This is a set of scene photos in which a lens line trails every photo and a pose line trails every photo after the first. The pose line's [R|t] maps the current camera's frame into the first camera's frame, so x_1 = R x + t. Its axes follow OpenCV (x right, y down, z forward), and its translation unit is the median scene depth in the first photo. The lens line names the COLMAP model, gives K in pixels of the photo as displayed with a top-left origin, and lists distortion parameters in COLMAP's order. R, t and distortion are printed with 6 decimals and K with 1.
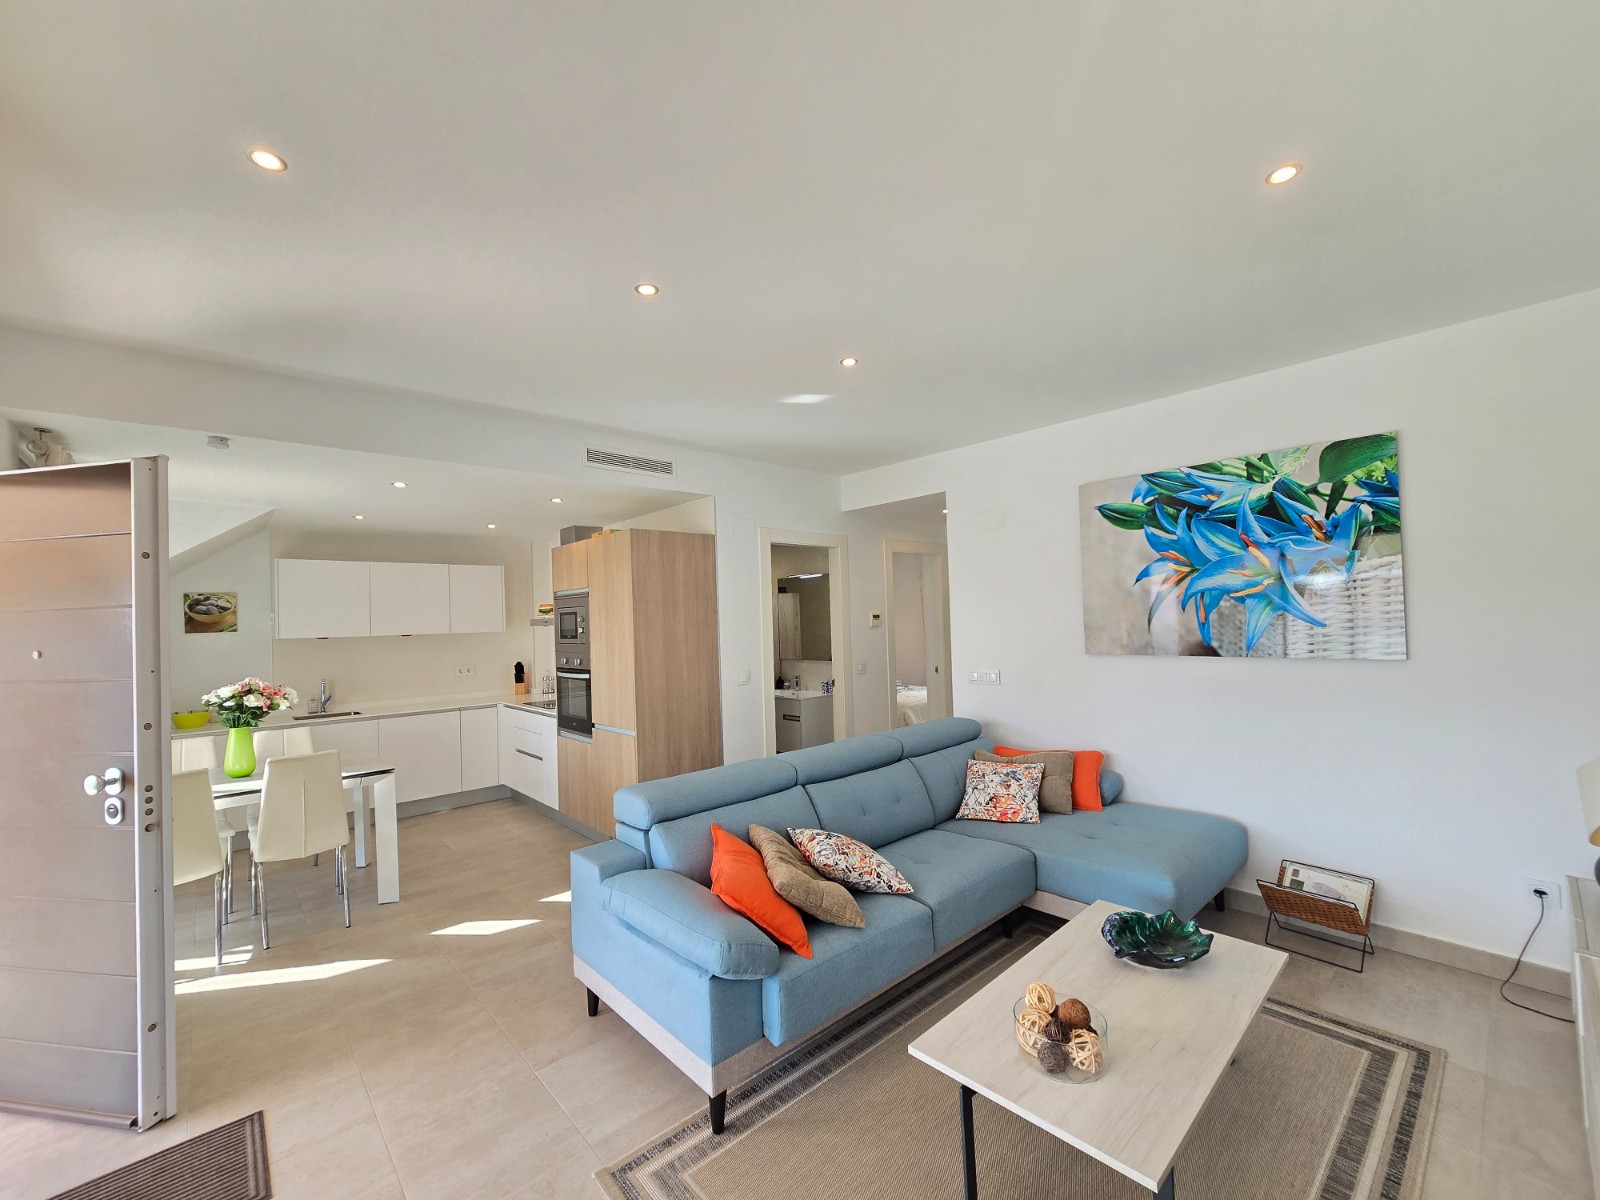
lens RADIAL K [[655.7, 0, 800.2], [0, 655.7, 608.5], [0, 0, 1]] dist [-0.002034, -0.000418]
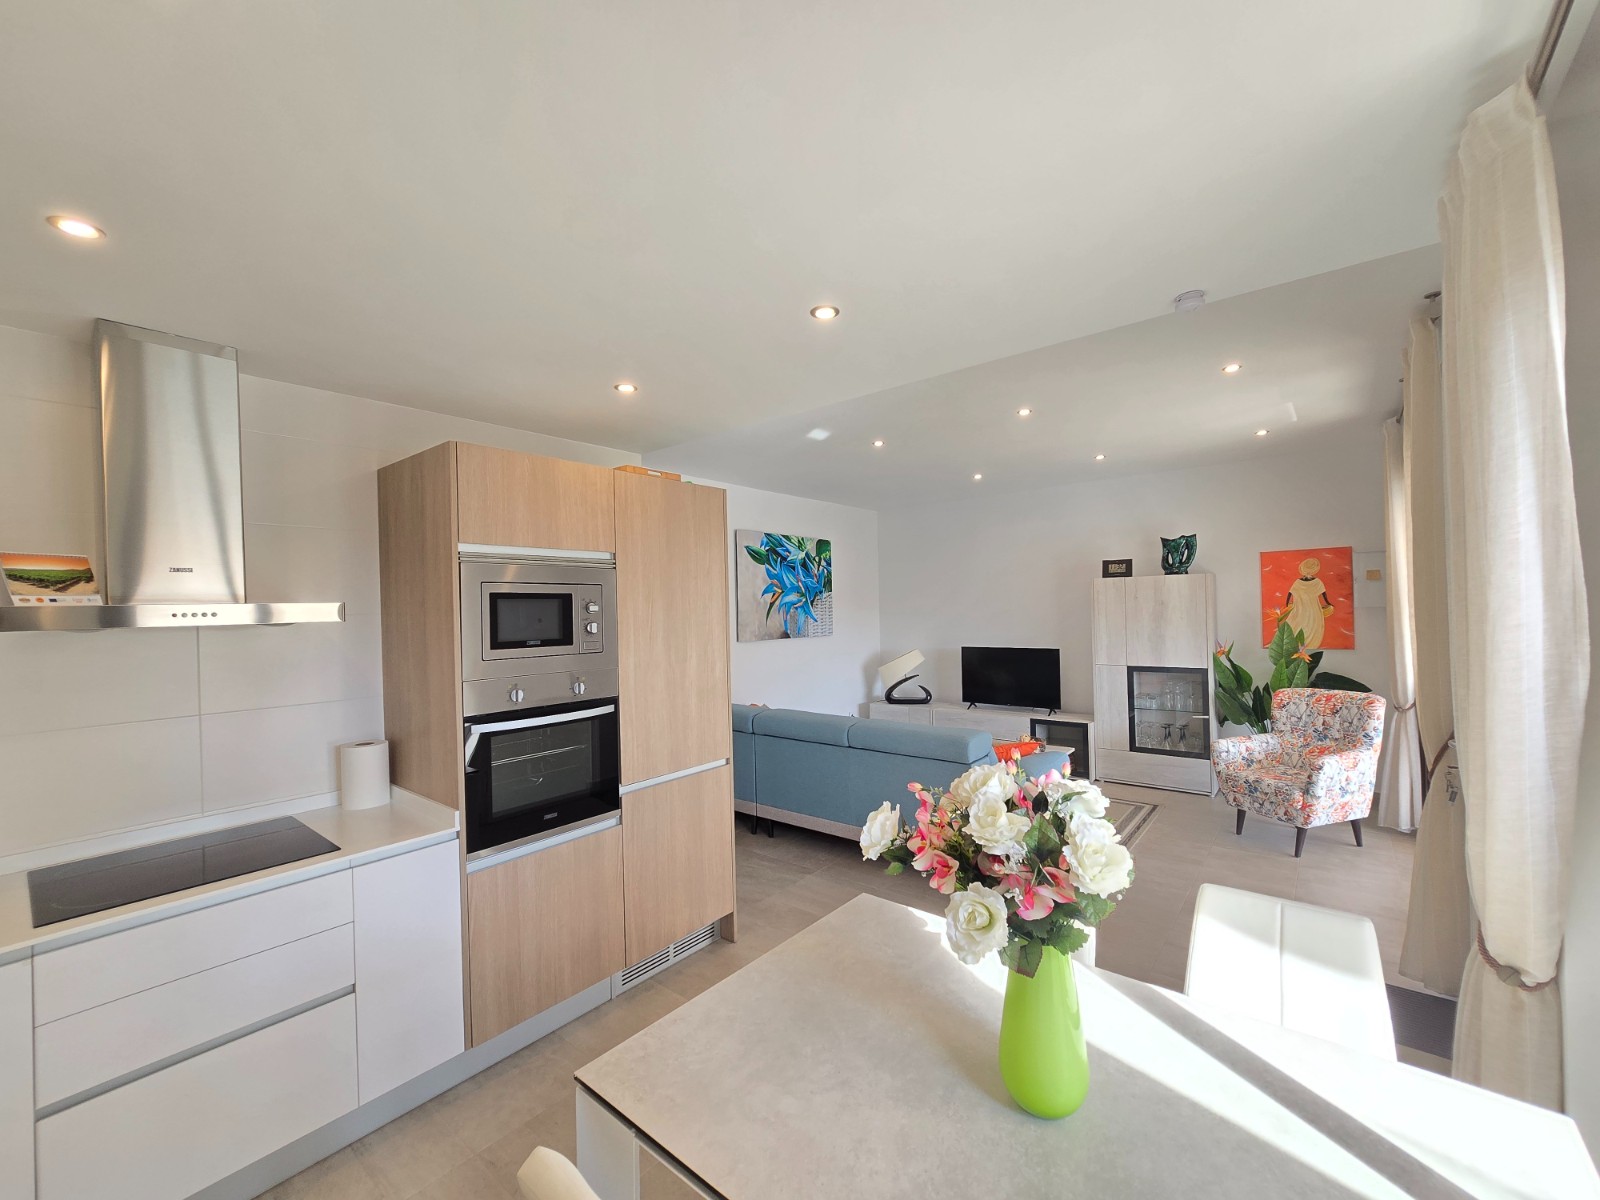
lens RADIAL K [[655.7, 0, 800.2], [0, 655.7, 608.5], [0, 0, 1]] dist [-0.002034, -0.000418]
pose [[-0.151311, 0.034372, 0.987888, -1.119183], [0.009879, 0.999398, -0.033259, 0.045968], [-0.988437, 0.004727, -0.151560, 1.134470]]
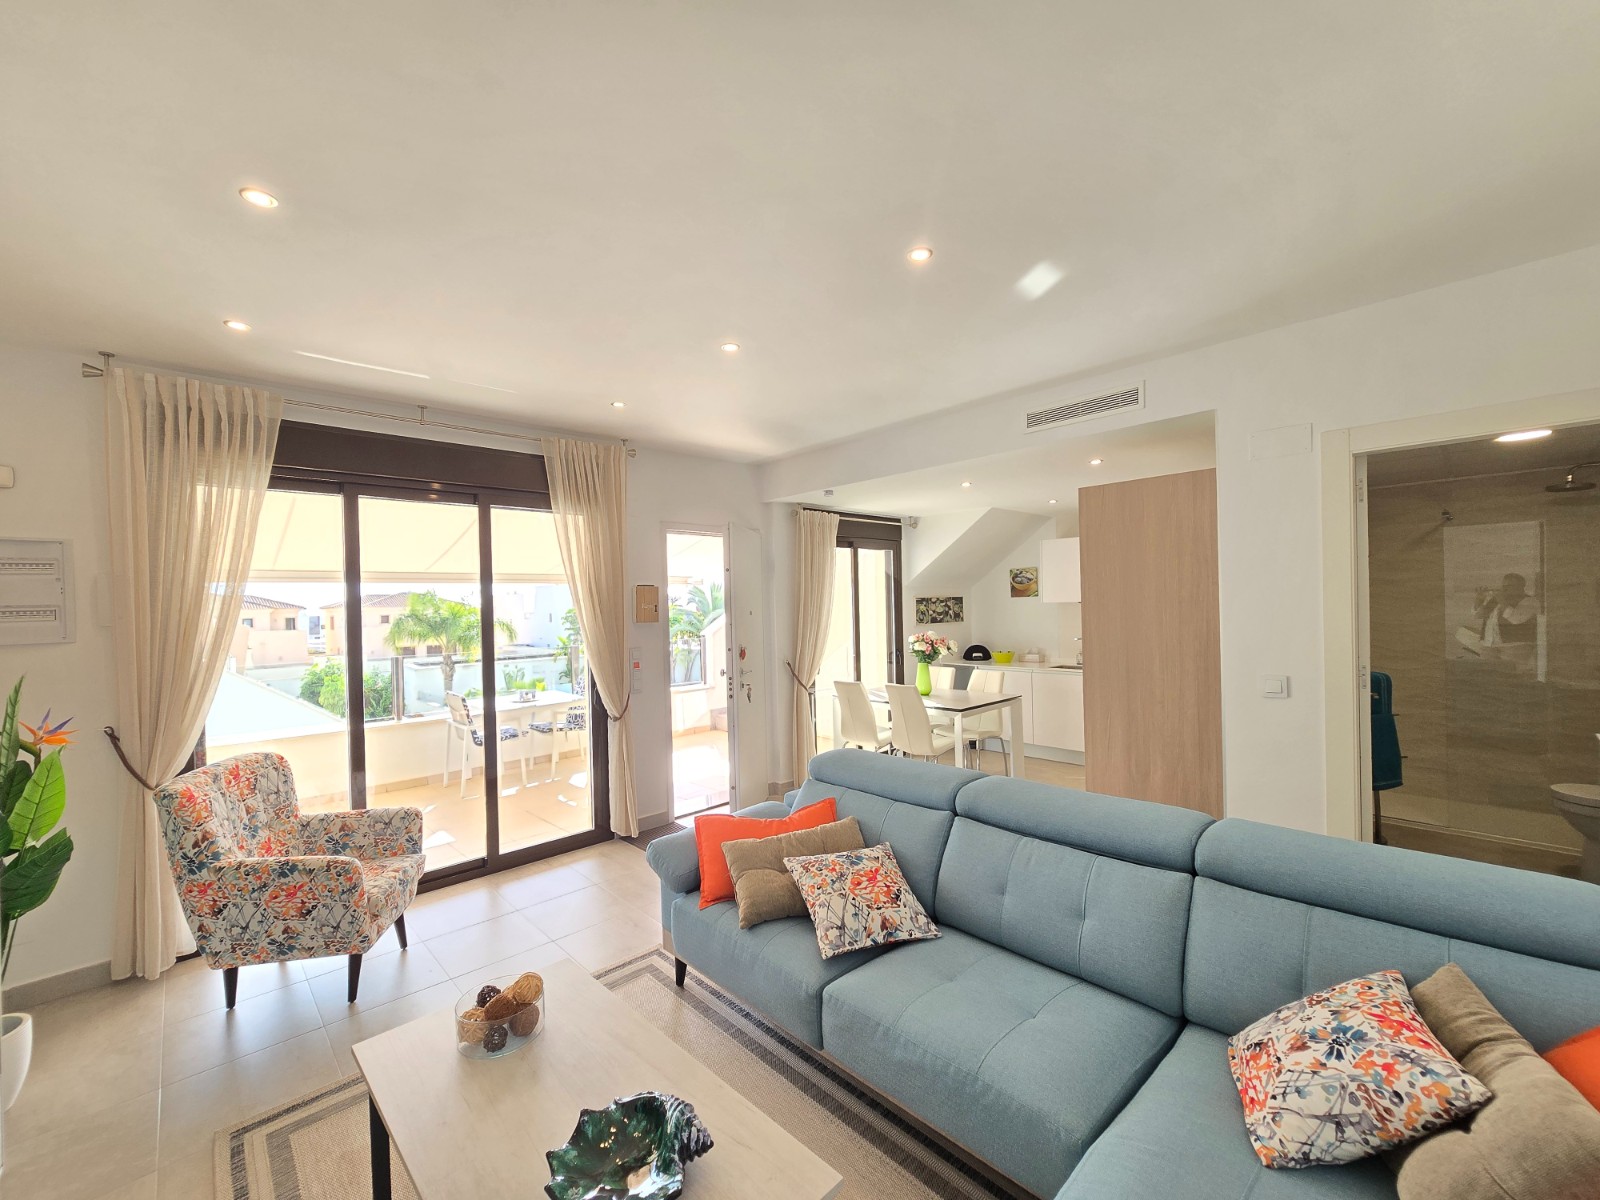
lens RADIAL K [[655.7, 0, 800.2], [0, 655.7, 608.5], [0, 0, 1]] dist [-0.002034, -0.000418]
pose [[0.029690, 0.035670, -0.998923, 0.646165], [0.041791, 0.998445, 0.036895, -0.013504], [0.998685, -0.042842, 0.028153, 0.665970]]
